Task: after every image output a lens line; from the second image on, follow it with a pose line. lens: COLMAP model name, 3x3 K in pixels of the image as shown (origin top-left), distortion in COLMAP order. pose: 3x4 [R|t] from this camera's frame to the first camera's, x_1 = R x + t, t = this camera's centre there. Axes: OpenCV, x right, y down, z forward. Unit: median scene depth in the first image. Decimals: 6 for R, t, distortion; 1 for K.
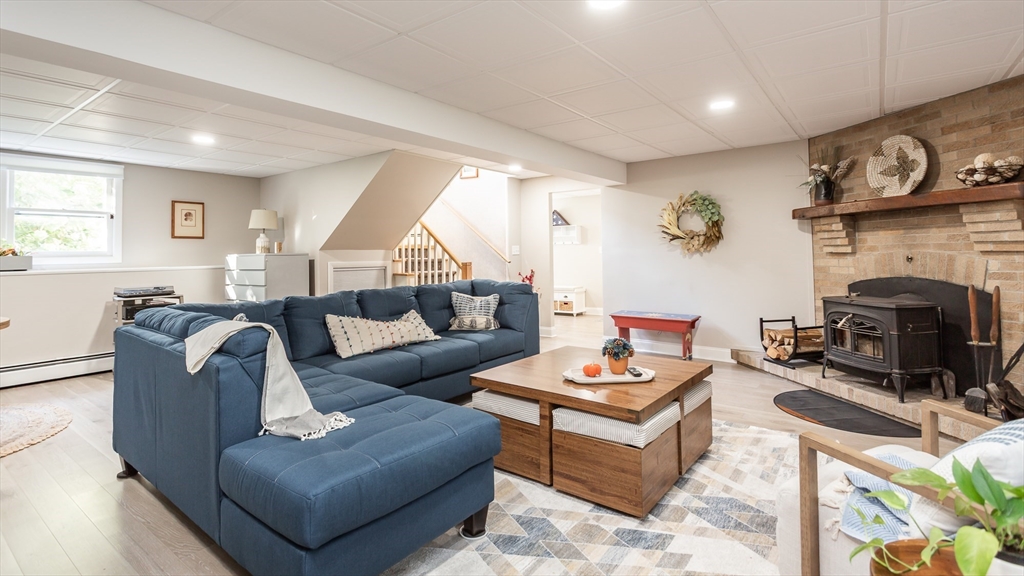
lens RADIAL K [[545.2, 0, 508.7], [0, 545.2, 245.7], [0, 0, 1]] dist [0.001408, 0.001125]
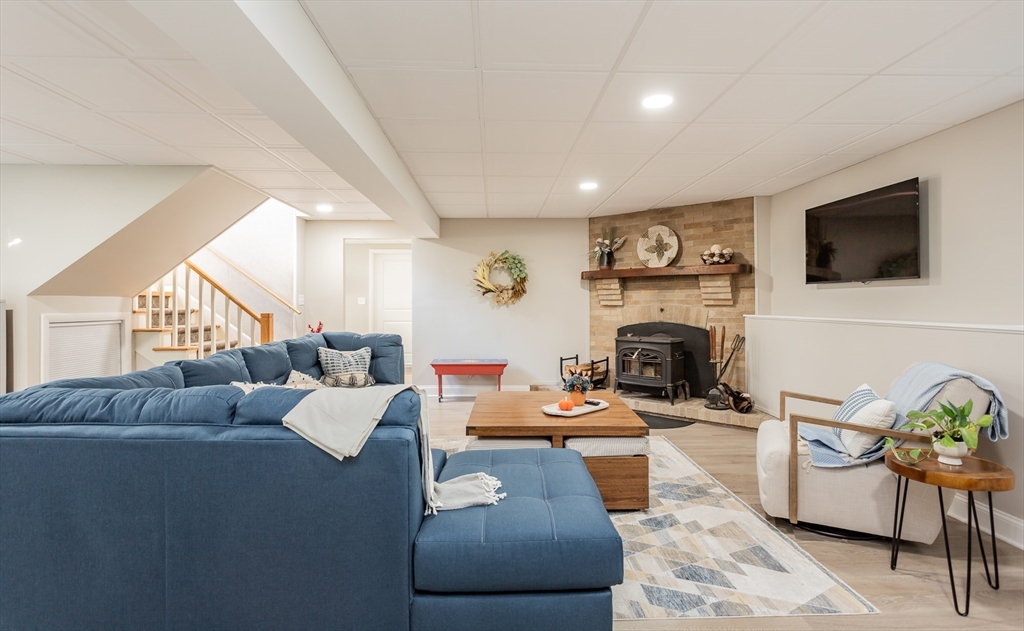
lens RADIAL K [[554.8, 0, 514.2], [0, 554.8, 311.1], [0, 0, 1]] dist [-0.004065, -0.000101]
pose [[0.721896, 0.002101, 0.691999, -0.530014], [-0.016790, 0.999754, 0.014480, 0.011087], [-0.691798, -0.022072, 0.721753, 0.169052]]
